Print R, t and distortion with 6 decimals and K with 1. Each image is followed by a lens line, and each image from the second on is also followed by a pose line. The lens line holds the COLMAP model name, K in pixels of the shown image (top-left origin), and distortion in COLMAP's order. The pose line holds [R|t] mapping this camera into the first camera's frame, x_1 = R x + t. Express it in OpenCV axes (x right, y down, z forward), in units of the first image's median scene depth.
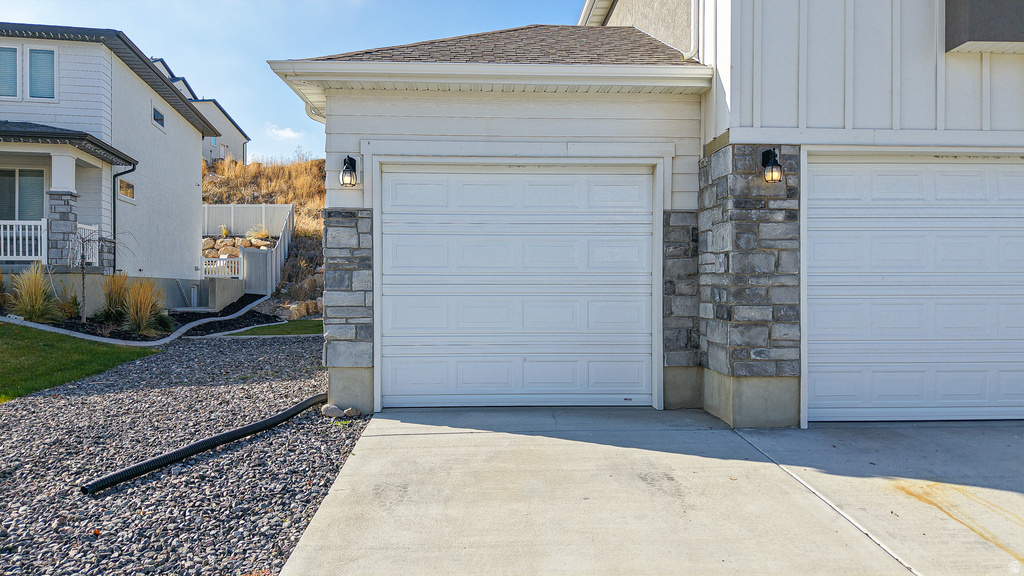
lens RADIAL K [[687.0, 0, 506.9], [0, 687.0, 289.3], [0, 0, 1]] dist [0.034435, -0.036570]
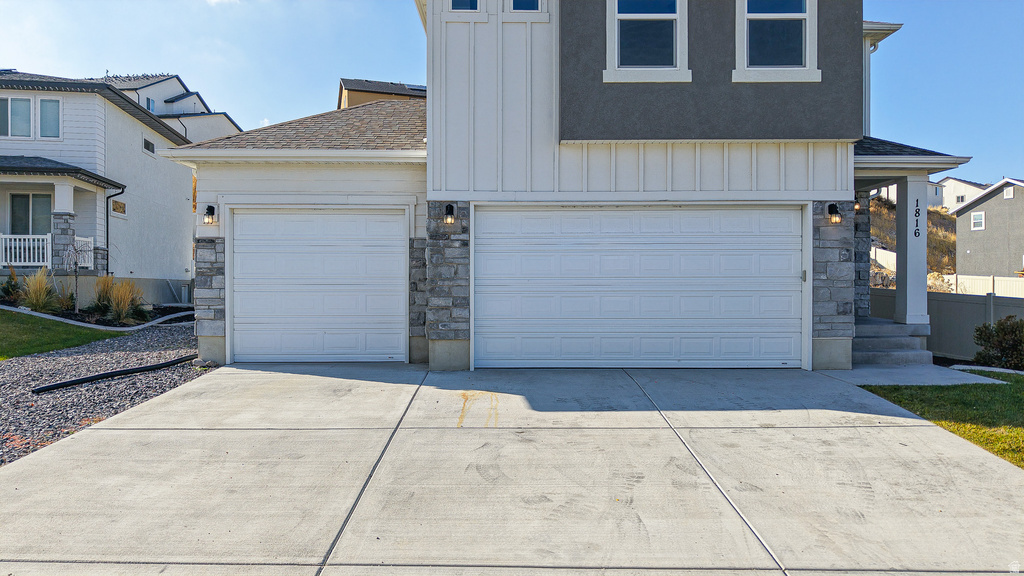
lens RADIAL K [[687.0, 0, 509.7], [0, 687.0, 289.4], [0, 0, 1]] dist [0.034435, -0.036570]
pose [[0.999438, 0.000525, -0.033512, 0.526434], [-0.000472, 0.999999, 0.001595, 0.001349], [0.033513, -0.001579, 0.999437, -0.595801]]
